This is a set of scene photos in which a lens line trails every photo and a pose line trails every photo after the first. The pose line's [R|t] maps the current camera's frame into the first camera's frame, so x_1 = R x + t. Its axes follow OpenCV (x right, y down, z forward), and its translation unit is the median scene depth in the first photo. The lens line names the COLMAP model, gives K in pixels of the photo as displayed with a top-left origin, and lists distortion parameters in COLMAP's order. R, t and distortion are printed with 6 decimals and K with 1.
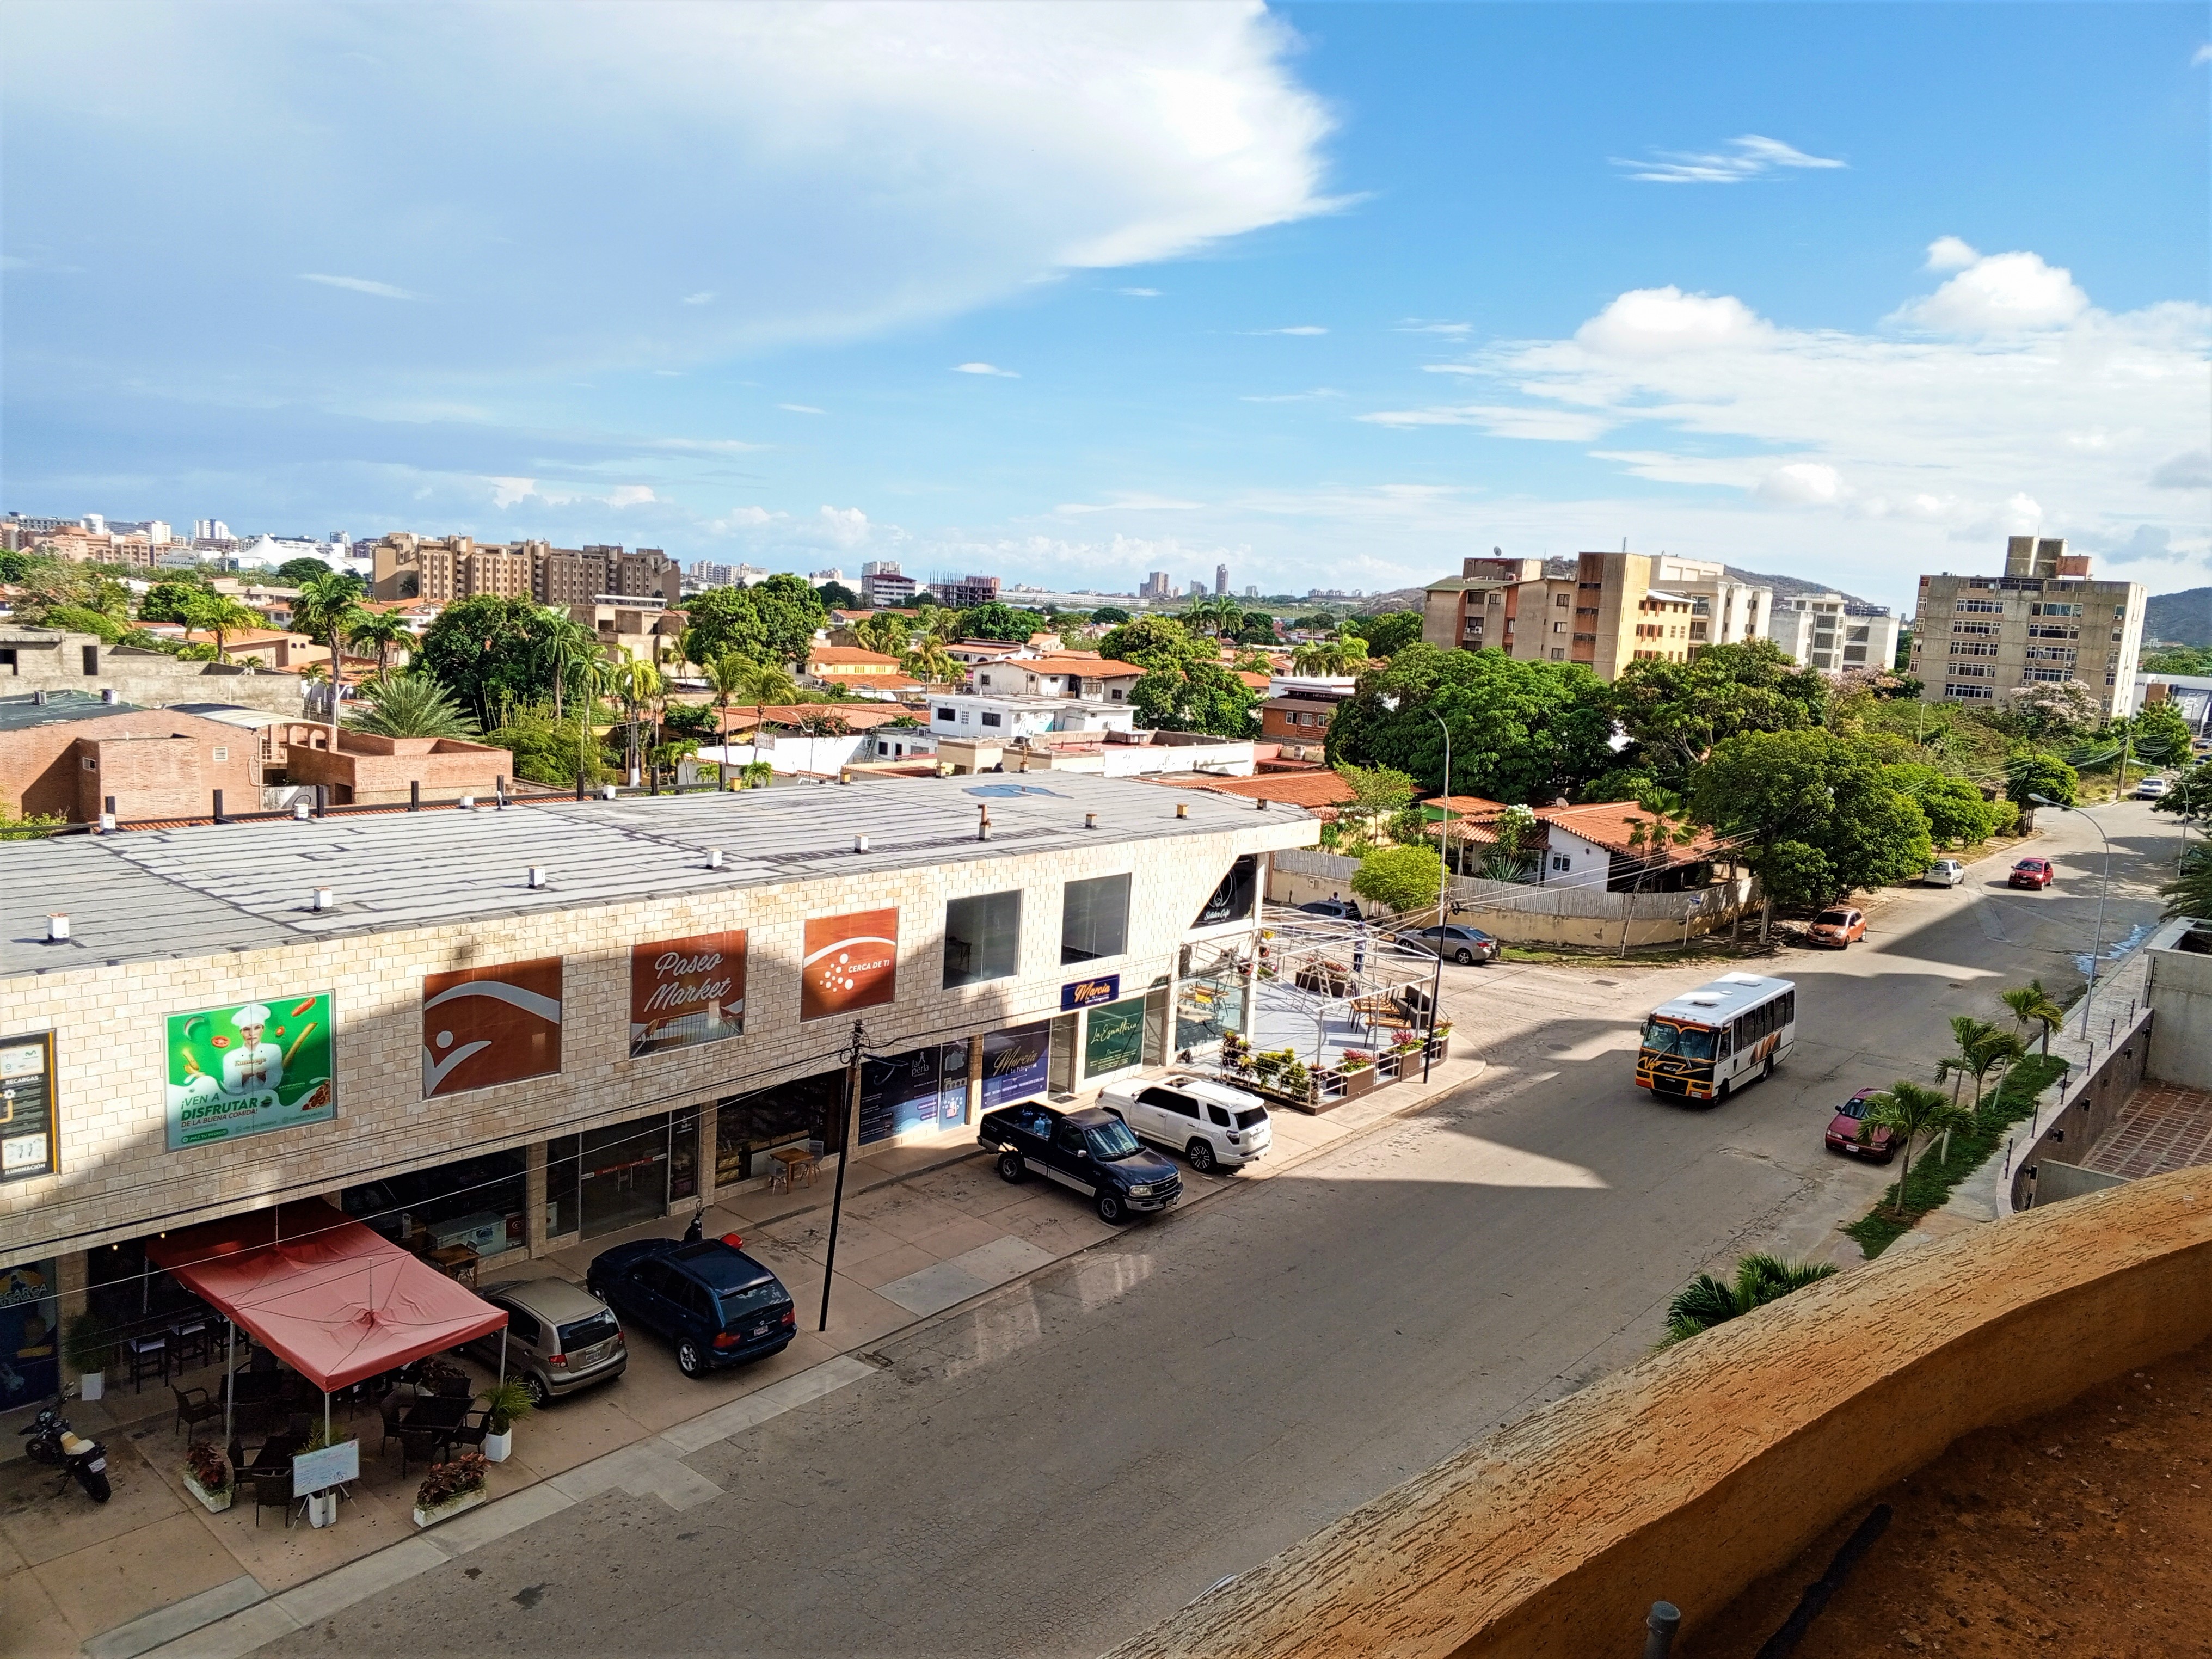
lens RADIAL K [[1622.7, 0, 1119.3], [0, 1622.7, 830.3], [0, 0, 1]] dist [0.069622, -0.121514]
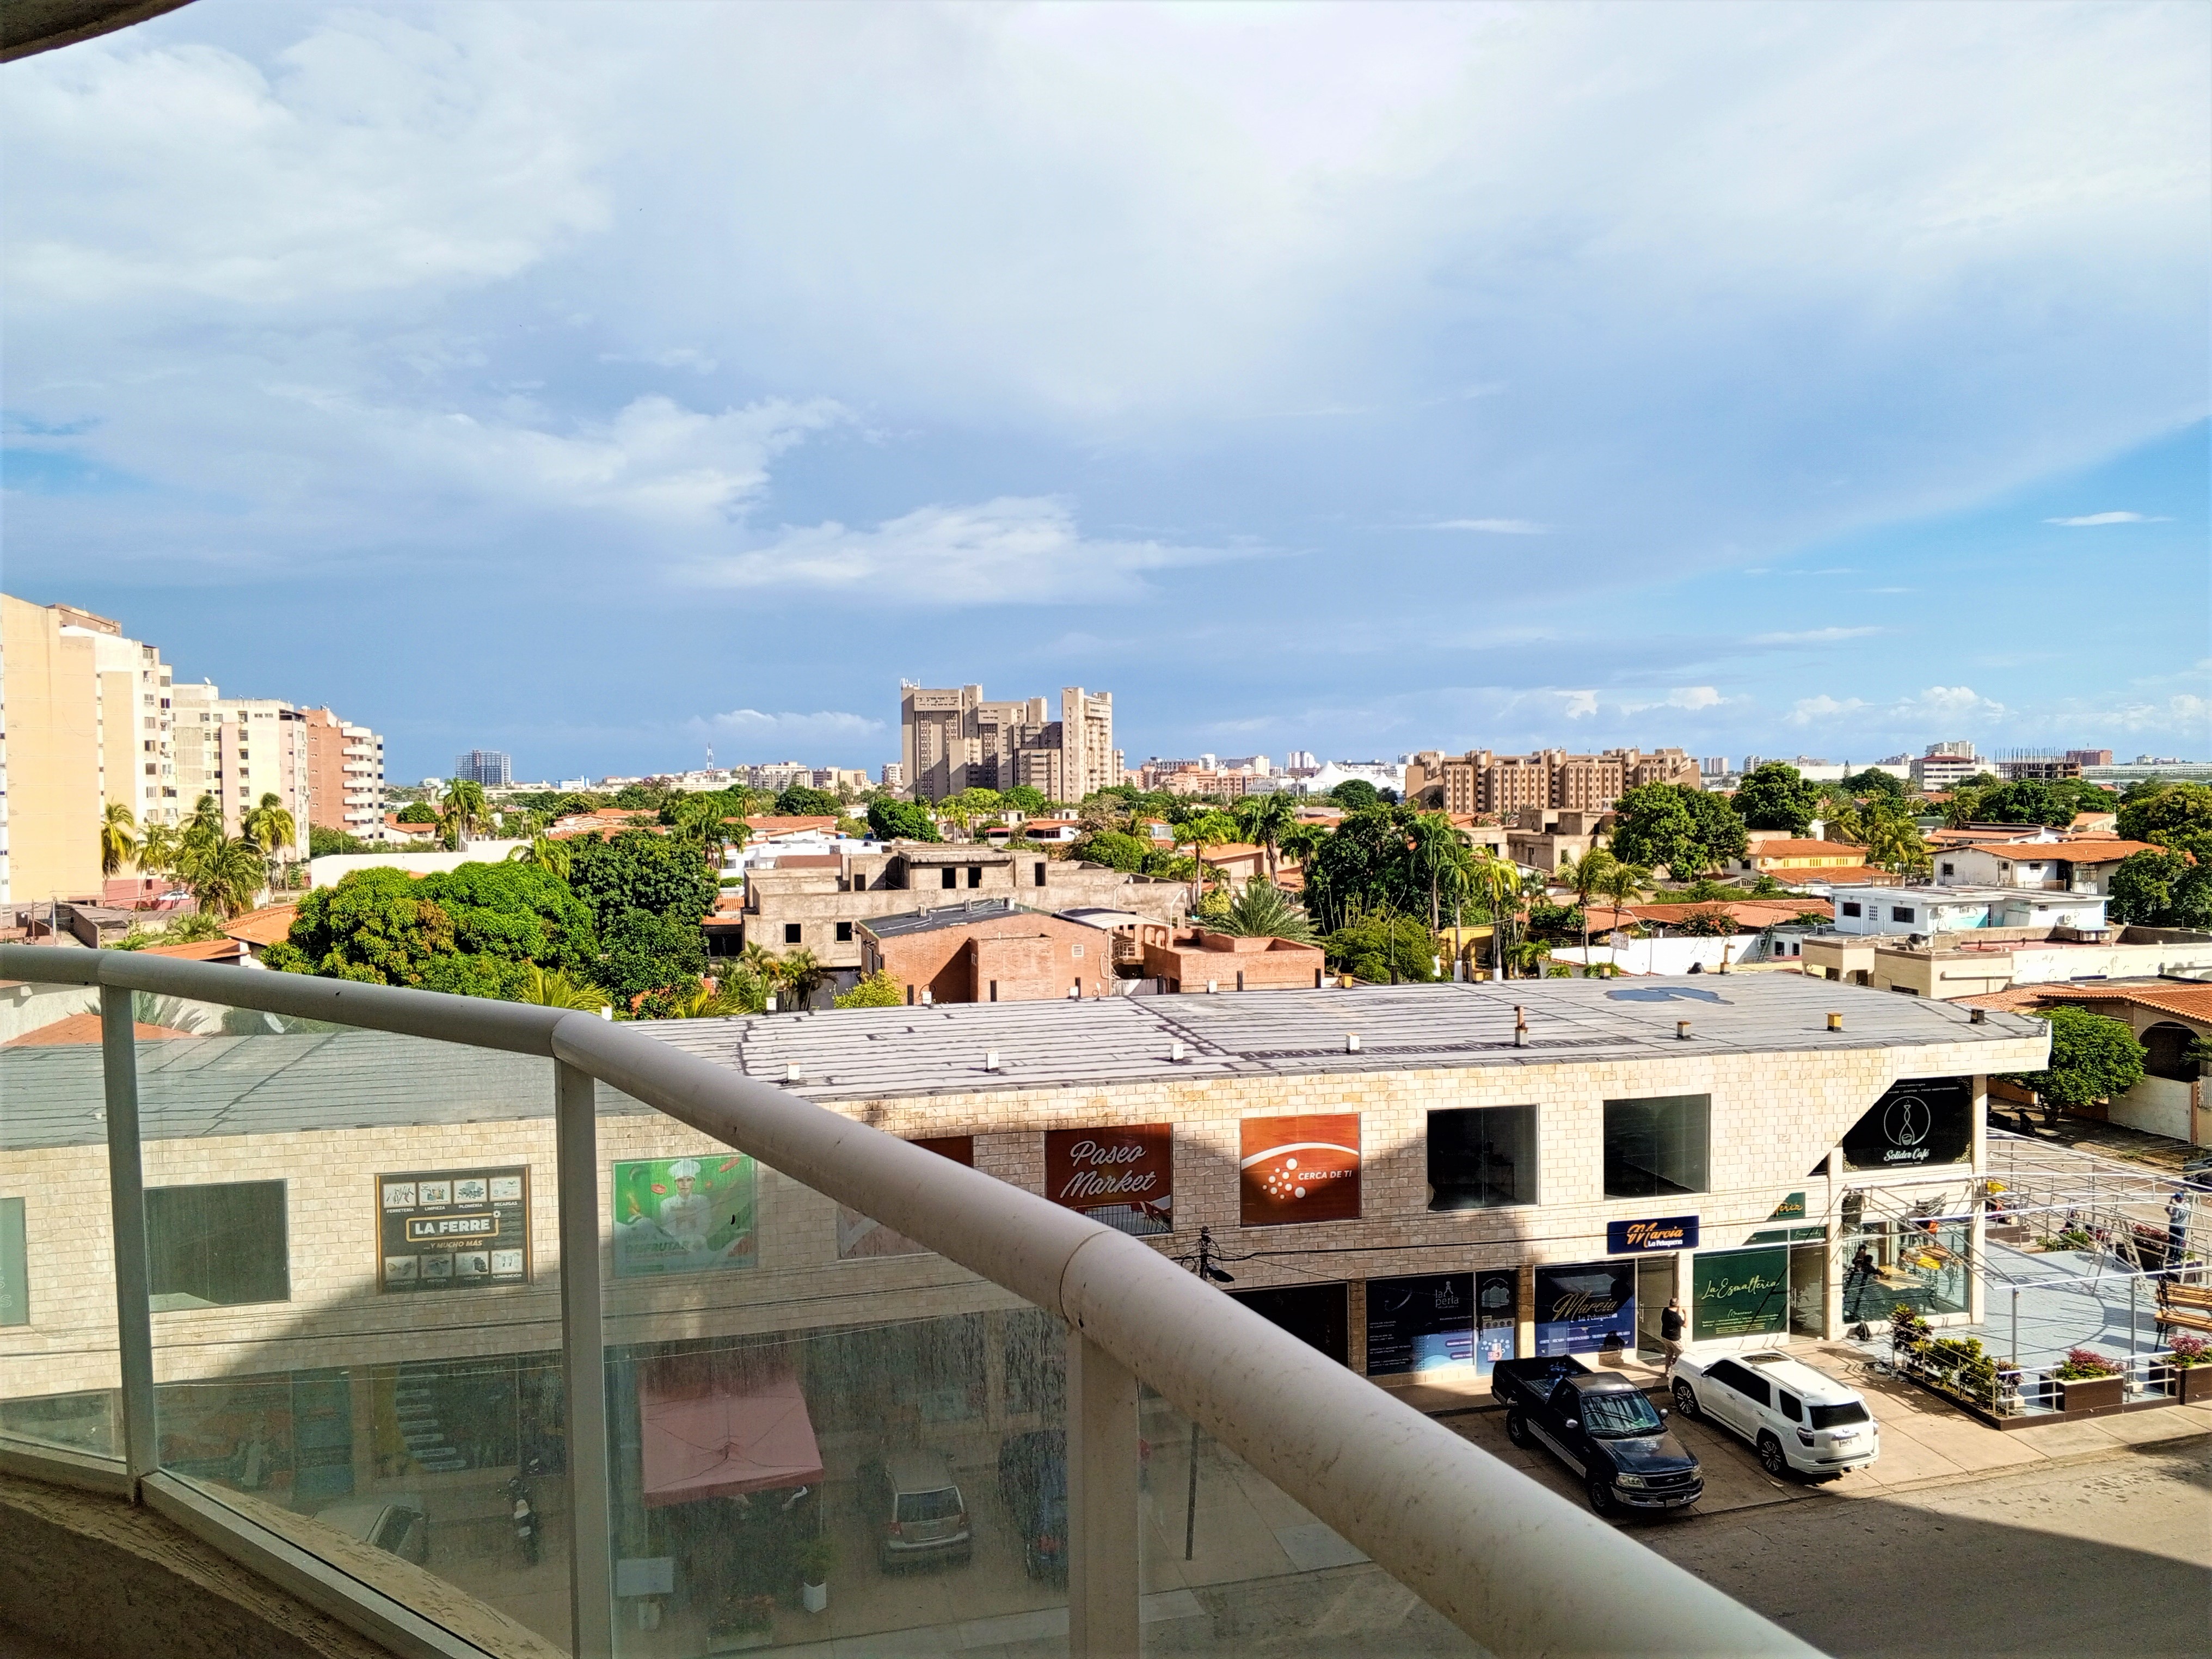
lens RADIAL K [[1622.7, 0, 1119.3], [0, 1622.7, 830.3], [0, 0, 1]] dist [0.069622, -0.121514]
pose [[0.808866, -0.041569, -0.586522, 0.221727], [-0.030965, 0.993102, -0.113089, -0.002895], [0.587178, 0.109635, 0.801999, 0.106511]]
